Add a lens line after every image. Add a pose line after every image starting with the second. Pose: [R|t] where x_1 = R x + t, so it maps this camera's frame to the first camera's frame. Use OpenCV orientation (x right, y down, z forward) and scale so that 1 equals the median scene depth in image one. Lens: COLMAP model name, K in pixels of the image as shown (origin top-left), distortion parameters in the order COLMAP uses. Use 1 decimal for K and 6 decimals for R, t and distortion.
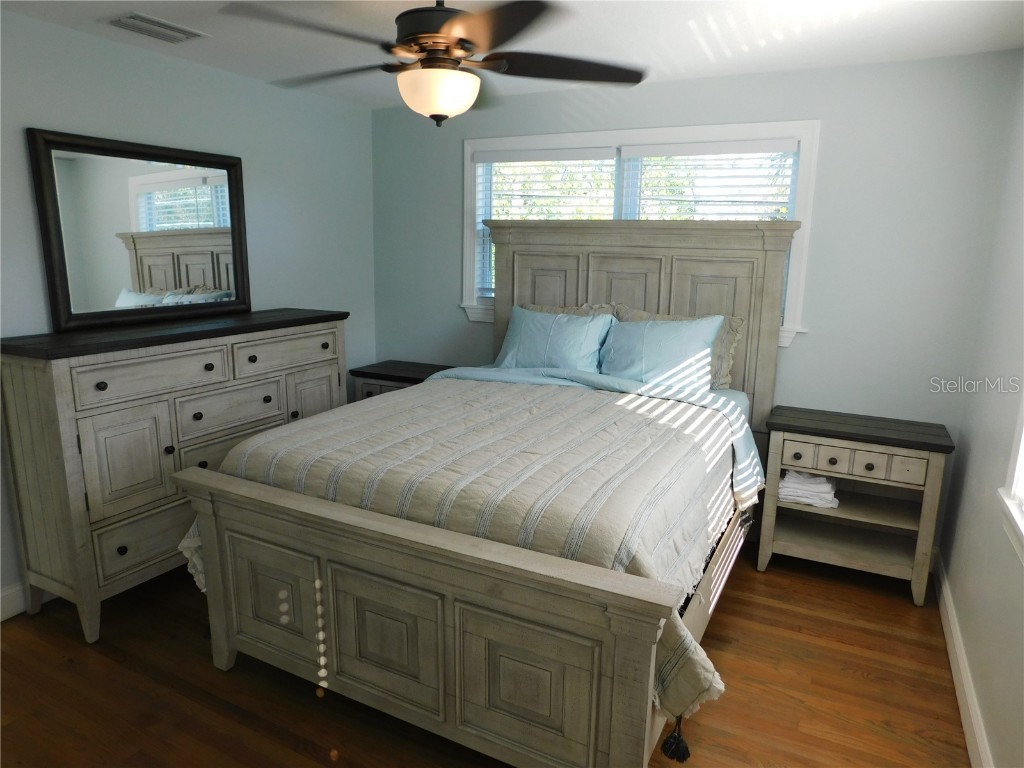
lens RADIAL K [[667.9, 0, 512.0], [0, 667.9, 384.0], [0, 0, 1]] dist [-0.007464, -0.000802]
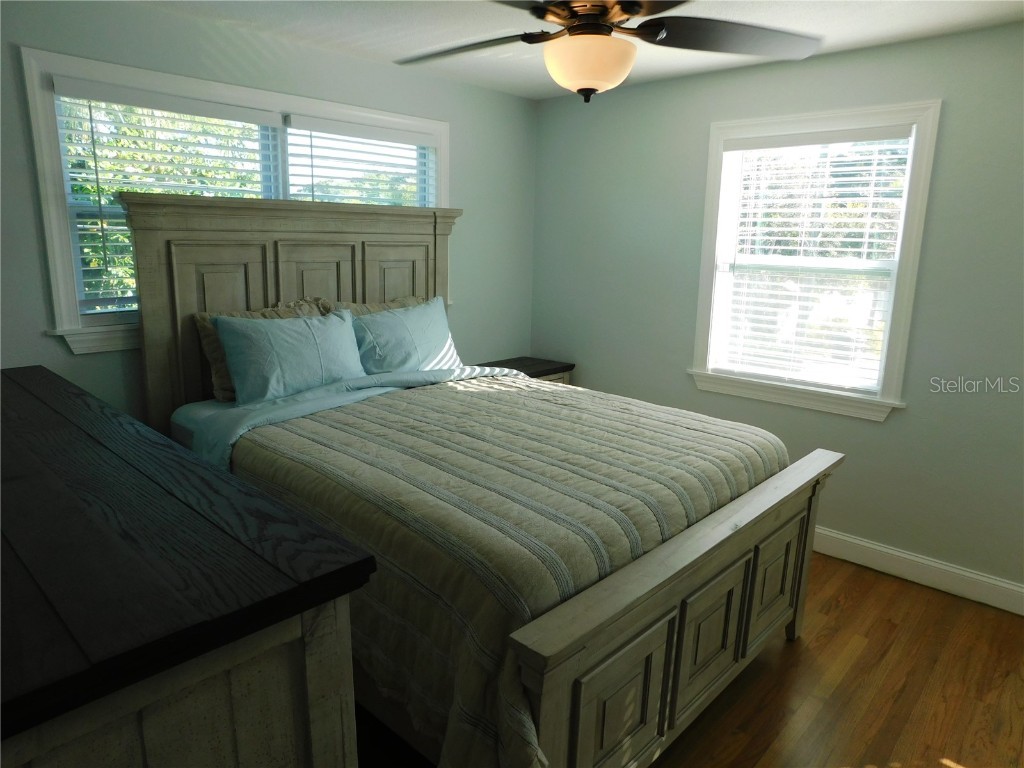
lens RADIAL K [[682.6, 0, 512.0], [0, 682.6, 384.0], [0, 0, 1]] dist [-0.000232, 0.001532]
pose [[0.261076, -0.225105, 0.938705, -0.627679], [0.182992, 0.966339, 0.180837, -0.123674], [-0.947815, 0.124563, 0.293480, 0.498401]]
